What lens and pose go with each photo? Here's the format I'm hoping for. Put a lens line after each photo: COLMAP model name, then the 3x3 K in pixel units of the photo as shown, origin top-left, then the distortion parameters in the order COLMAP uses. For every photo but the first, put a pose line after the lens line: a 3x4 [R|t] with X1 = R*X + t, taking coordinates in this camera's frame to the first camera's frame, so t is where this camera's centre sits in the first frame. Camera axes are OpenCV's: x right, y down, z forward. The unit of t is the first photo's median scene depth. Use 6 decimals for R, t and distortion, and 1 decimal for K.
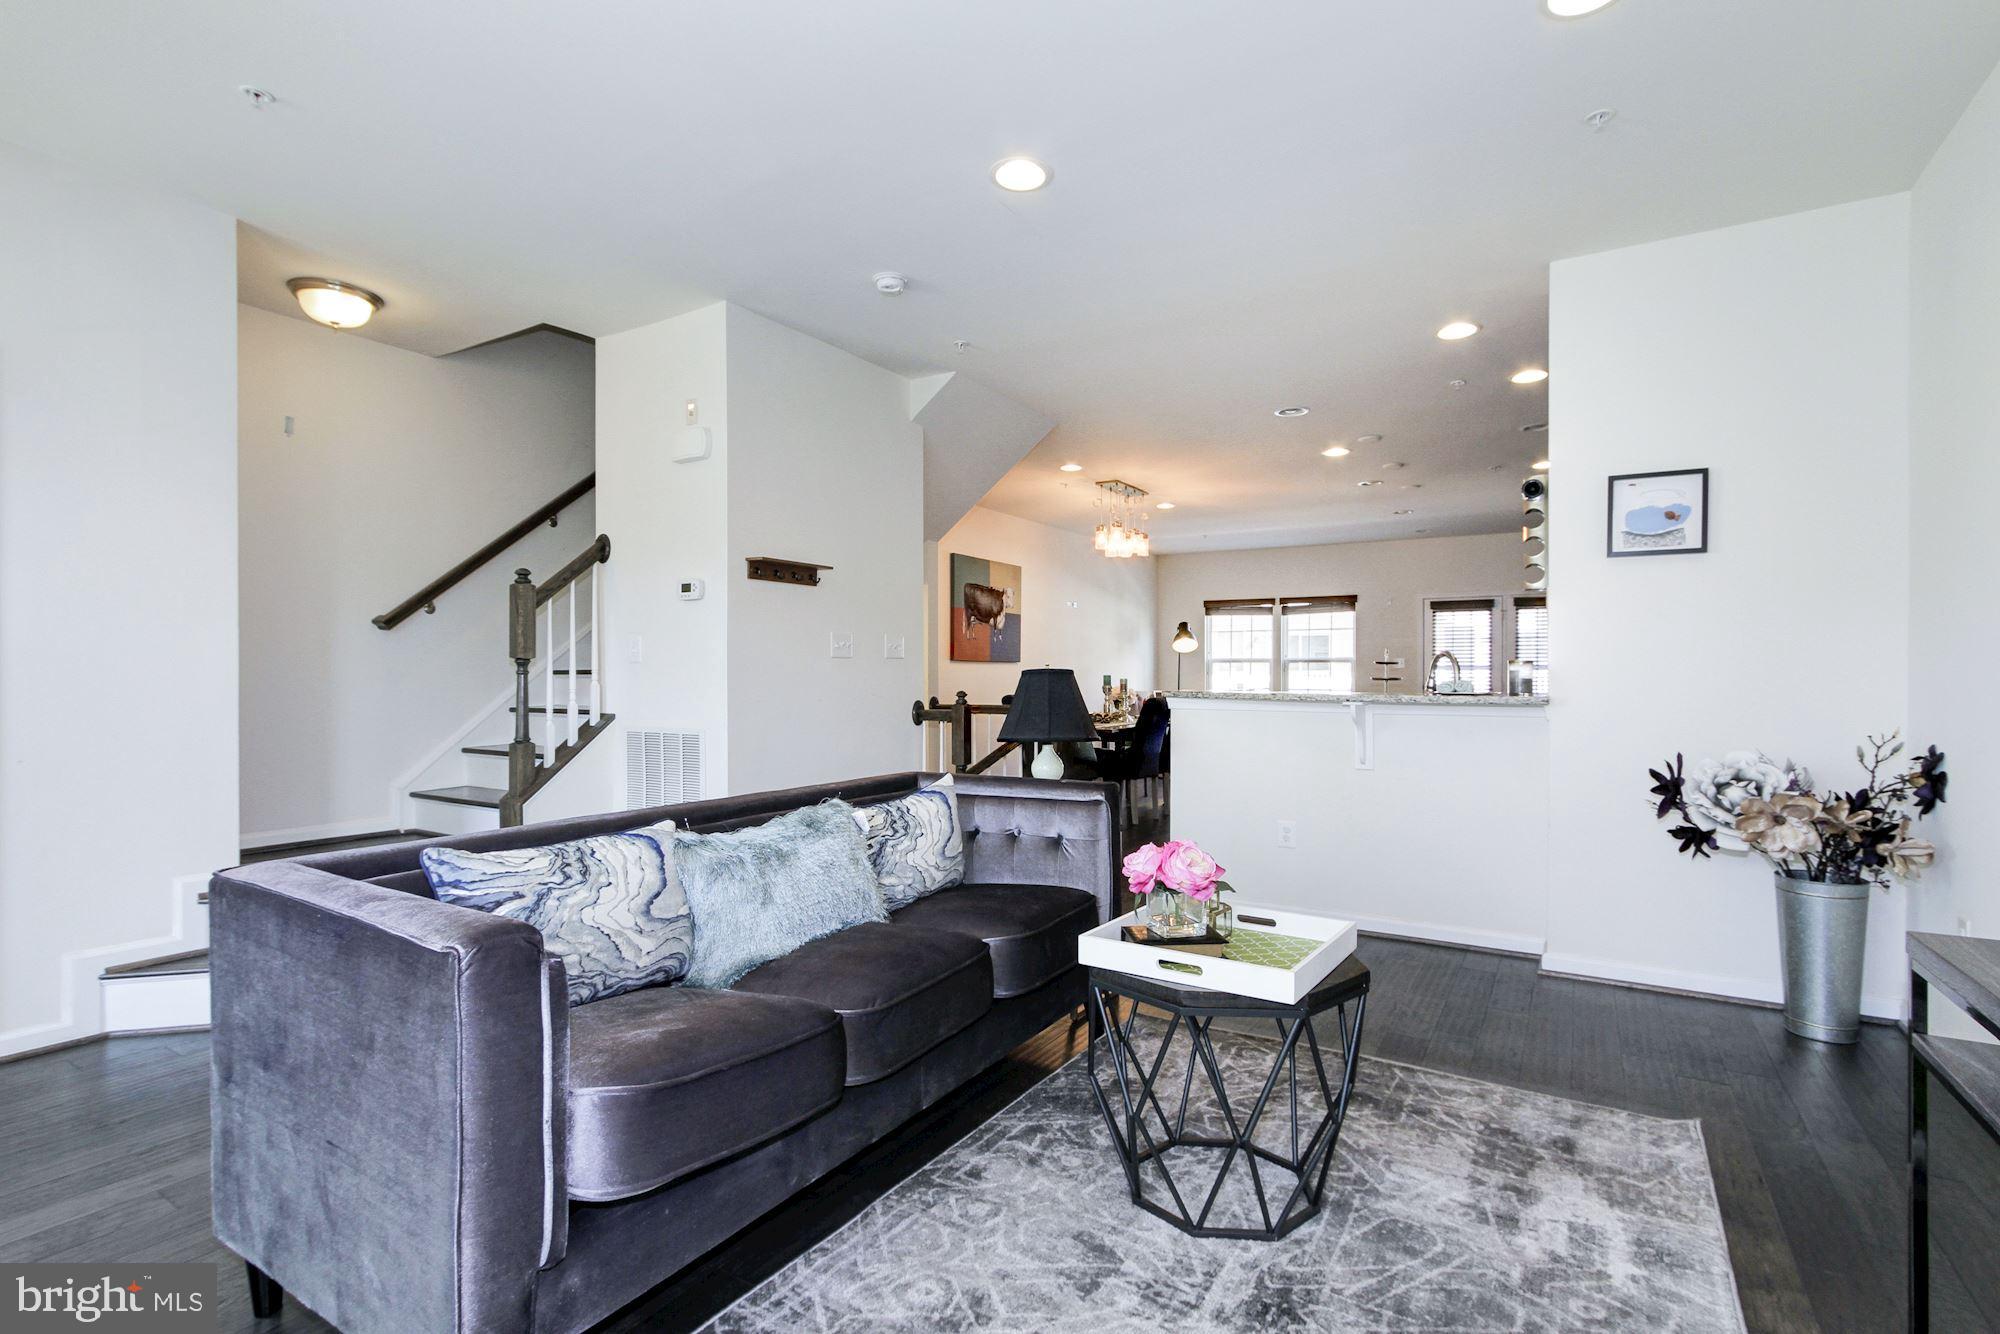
lens RADIAL K [[947.5, 0, 985.3], [0, 947.5, 675.3], [0, 0, 1]] dist [-0.012983, 0.006209]
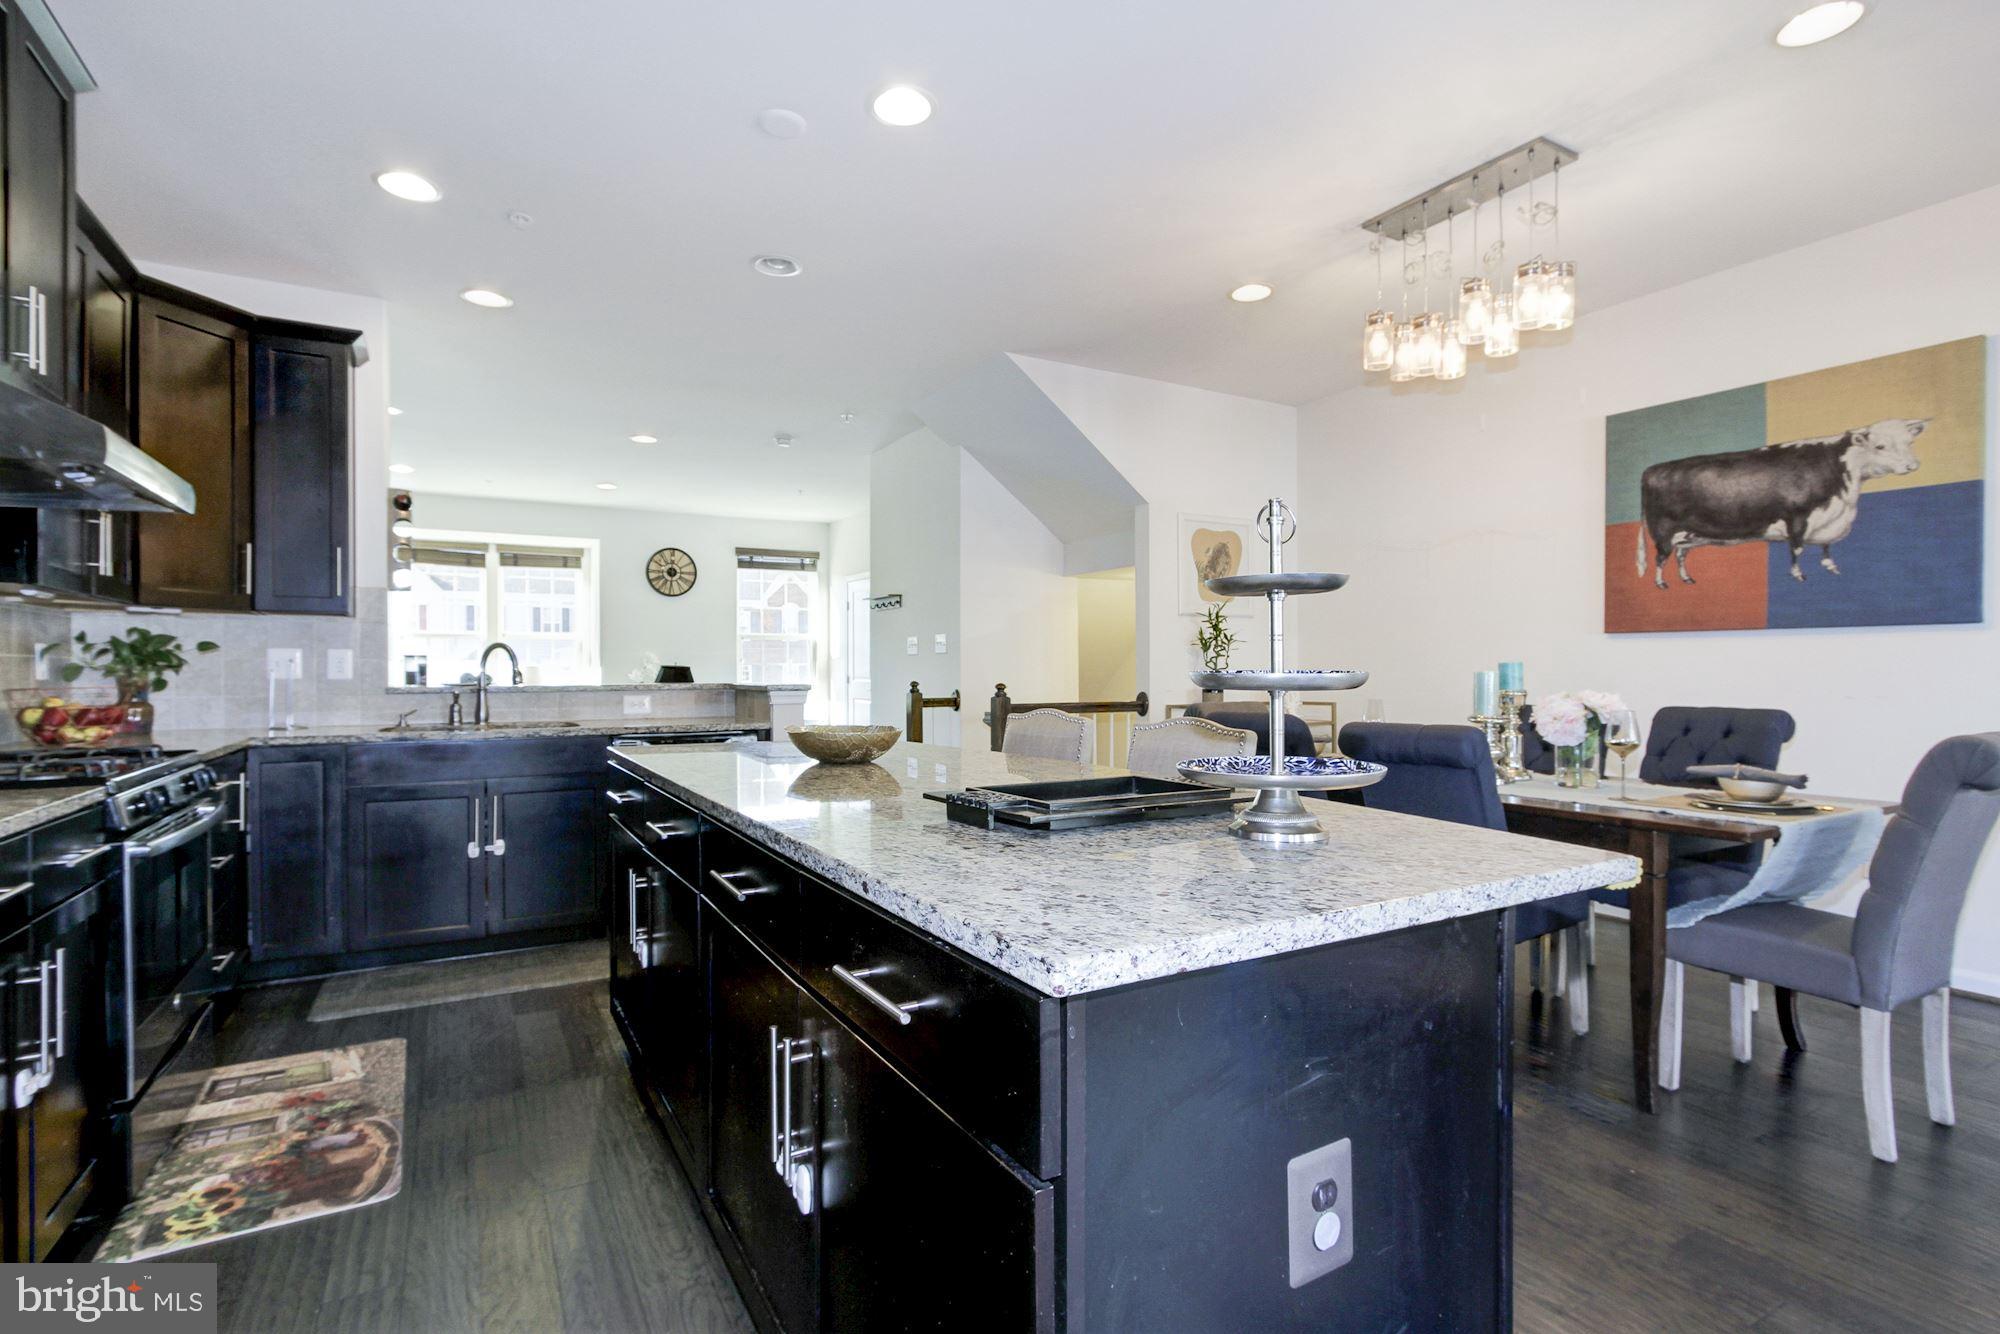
lens RADIAL K [[947.5, 0, 985.3], [0, 947.5, 675.3], [0, 0, 1]] dist [-0.012983, 0.006209]
pose [[-0.466994, 0.009501, -0.884209, 0.508884], [0.005754, 0.999954, 0.007706, 0.000427], [0.884242, -0.001489, -0.467027, 0.866969]]
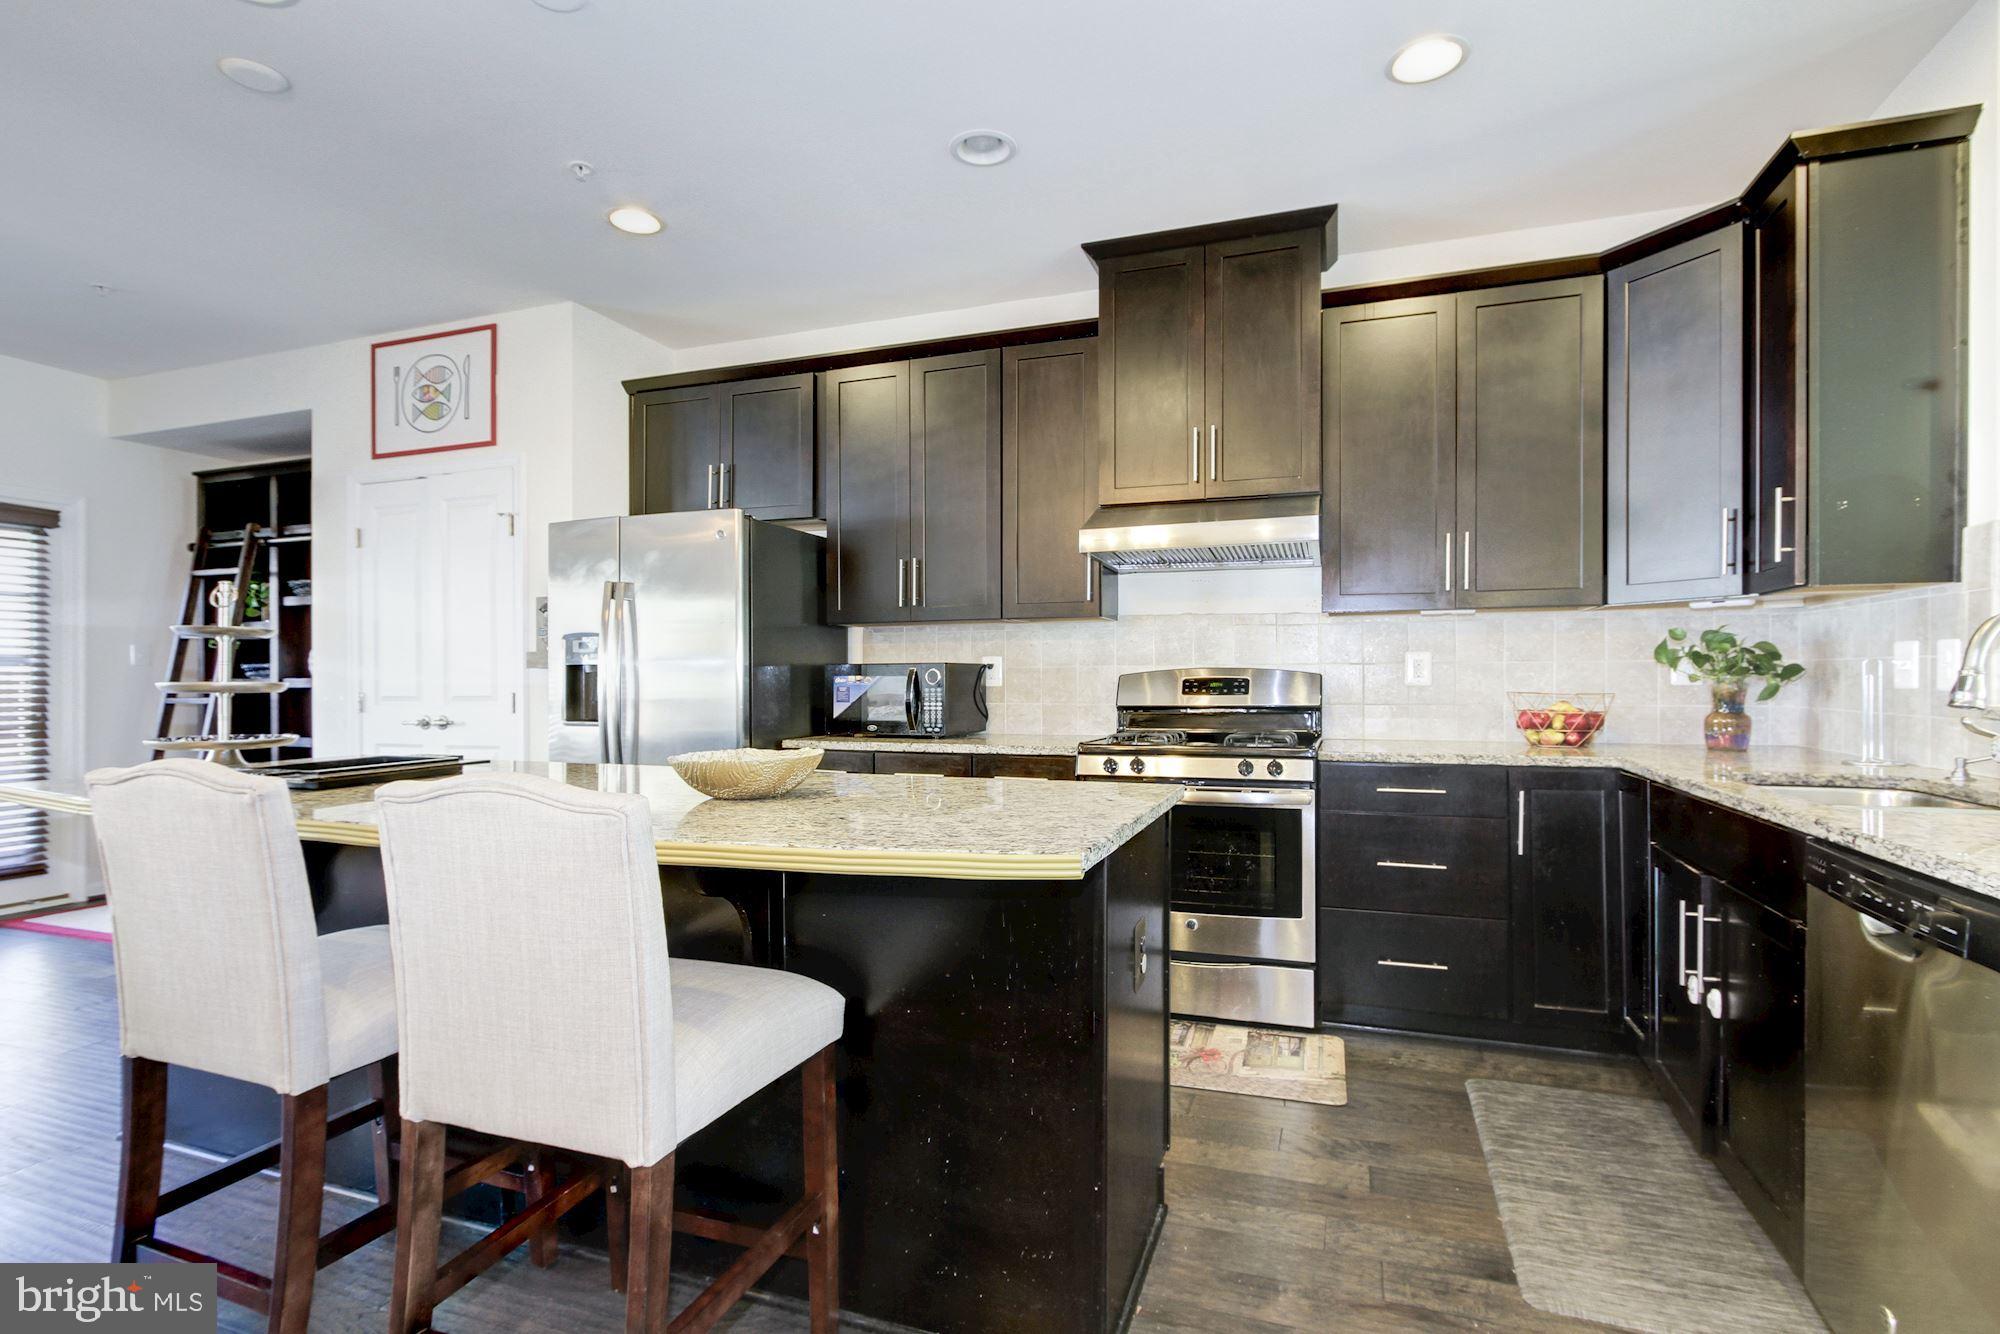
lens RADIAL K [[950.4, 0, 887.5], [0, 950.4, 664.2], [0, 0, 1]] dist [0.001261, 0.000258]
pose [[-0.218609, 0.018348, 0.975640, 0.081134], [0.001540, 0.999828, -0.018458, 0.001054], [-0.975811, -0.002533, -0.218600, 0.739780]]
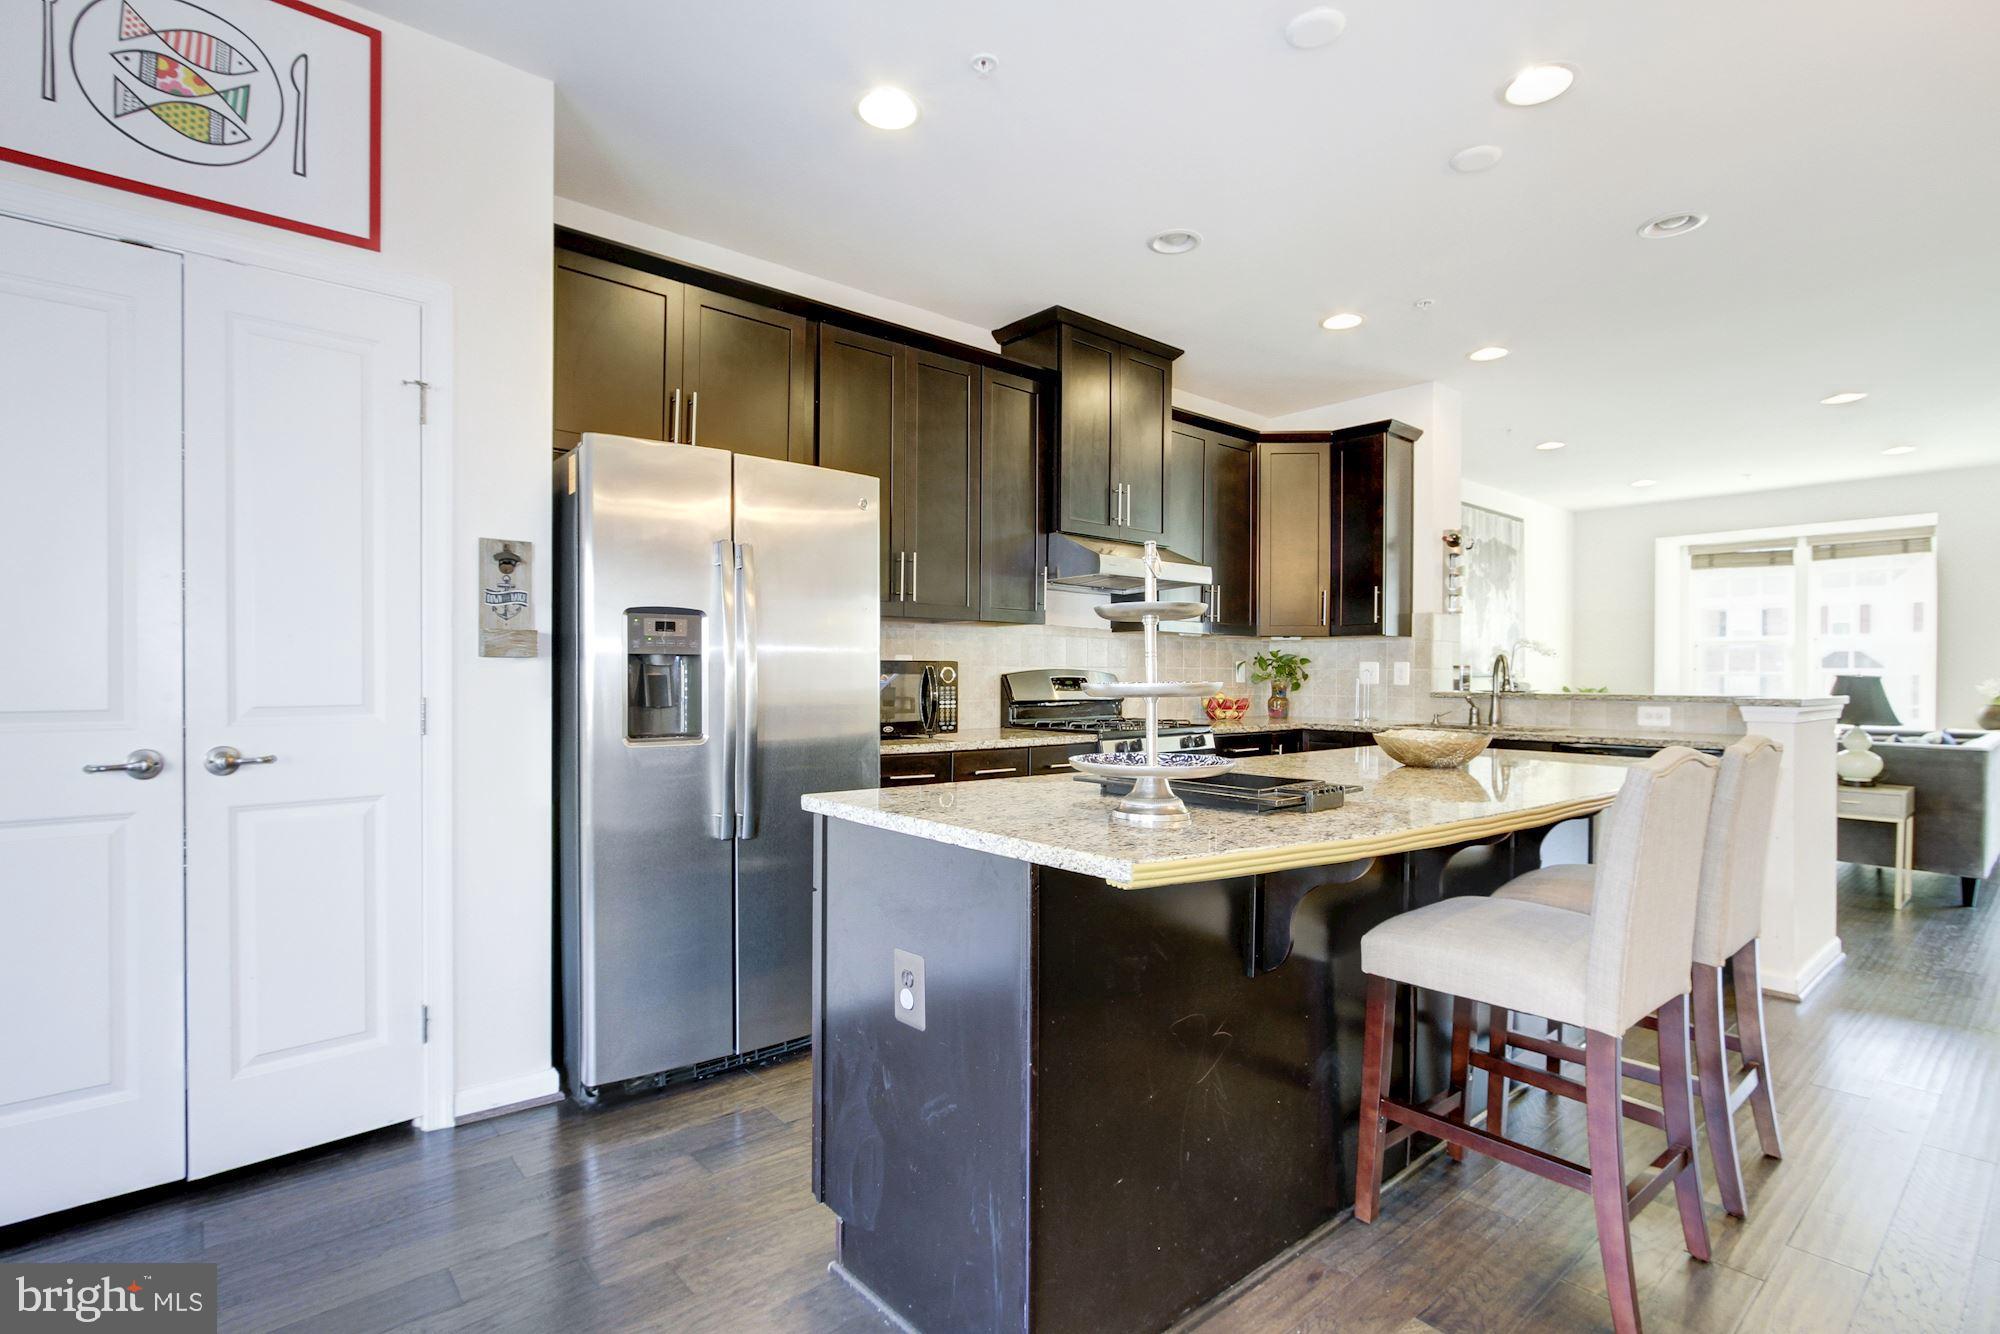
lens RADIAL K [[955.0, 0, 992.7], [0, 955.0, 676.3], [0, 0, 1]] dist [-0.001760, 0.000685]
pose [[-0.958522, -0.001425, 0.285014, 0.336695], [-0.002078, 0.999996, -0.001986, 0.000277], [-0.285010, -0.002496, -0.958521, 1.019971]]
